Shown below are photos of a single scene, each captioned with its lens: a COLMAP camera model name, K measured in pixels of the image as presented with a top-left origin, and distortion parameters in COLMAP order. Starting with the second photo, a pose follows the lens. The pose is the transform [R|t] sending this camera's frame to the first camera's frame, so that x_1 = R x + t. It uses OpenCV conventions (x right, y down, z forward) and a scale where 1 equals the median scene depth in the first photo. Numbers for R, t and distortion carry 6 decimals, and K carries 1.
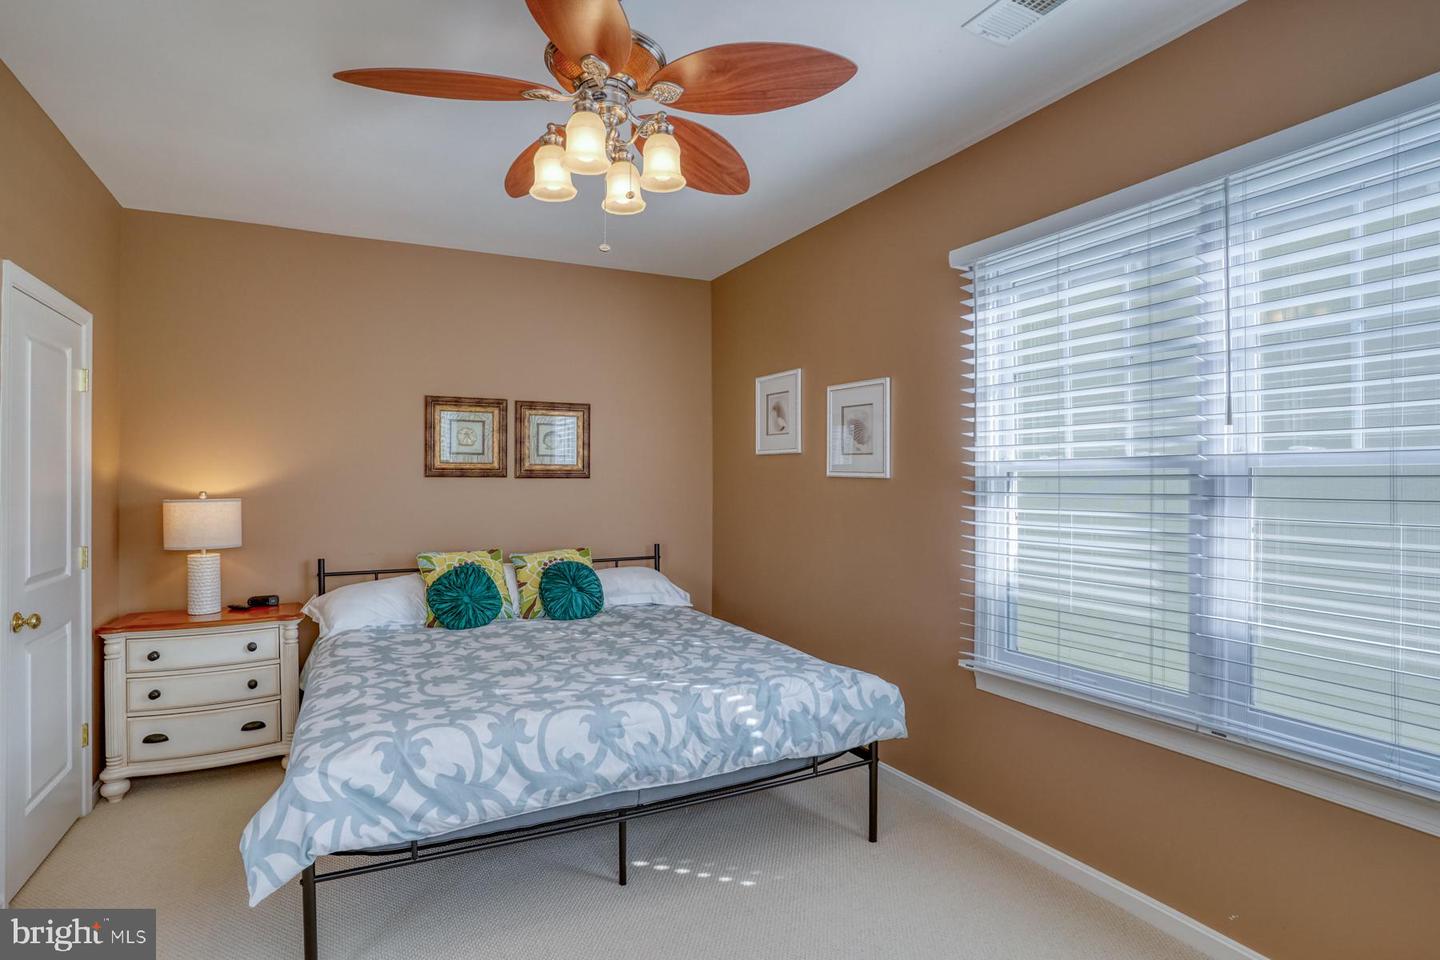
lens RADIAL K [[729.7, 0, 720.0], [0, 729.7, 480.0], [0, 0, 1]] dist [-0.085400, 0.043722]
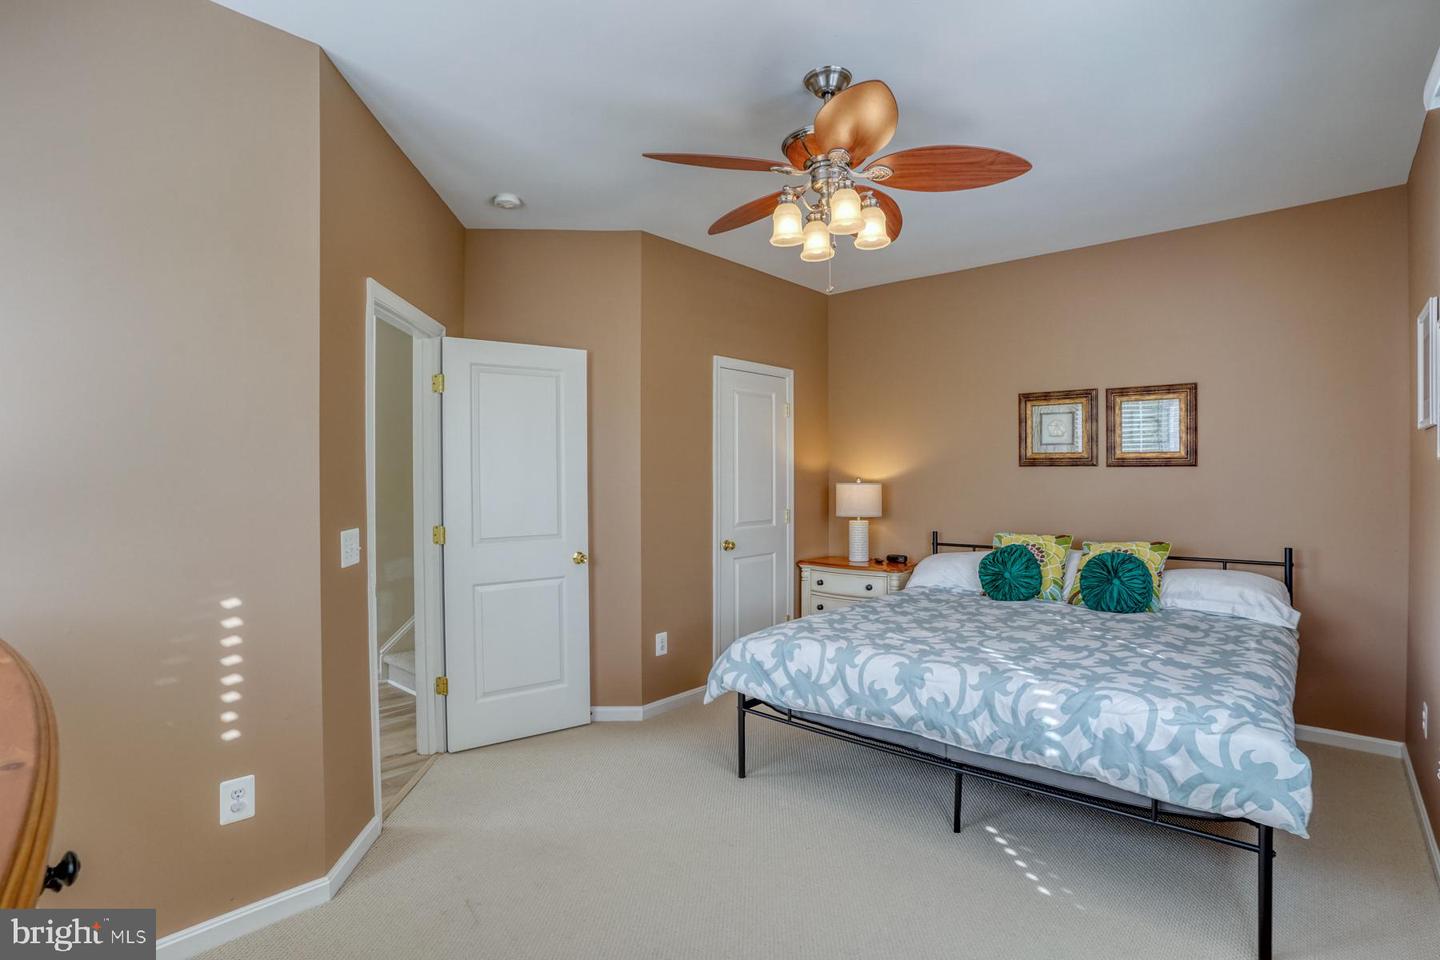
lens RADIAL K [[729.7, 0, 720.0], [0, 729.7, 480.0], [0, 0, 1]] dist [-0.085400, 0.043722]
pose [[0.348708, 0.006492, -0.937209, 0.707998], [0.001590, 0.999970, 0.007518, 0.011229], [0.937230, -0.004111, 0.348687, 0.252837]]
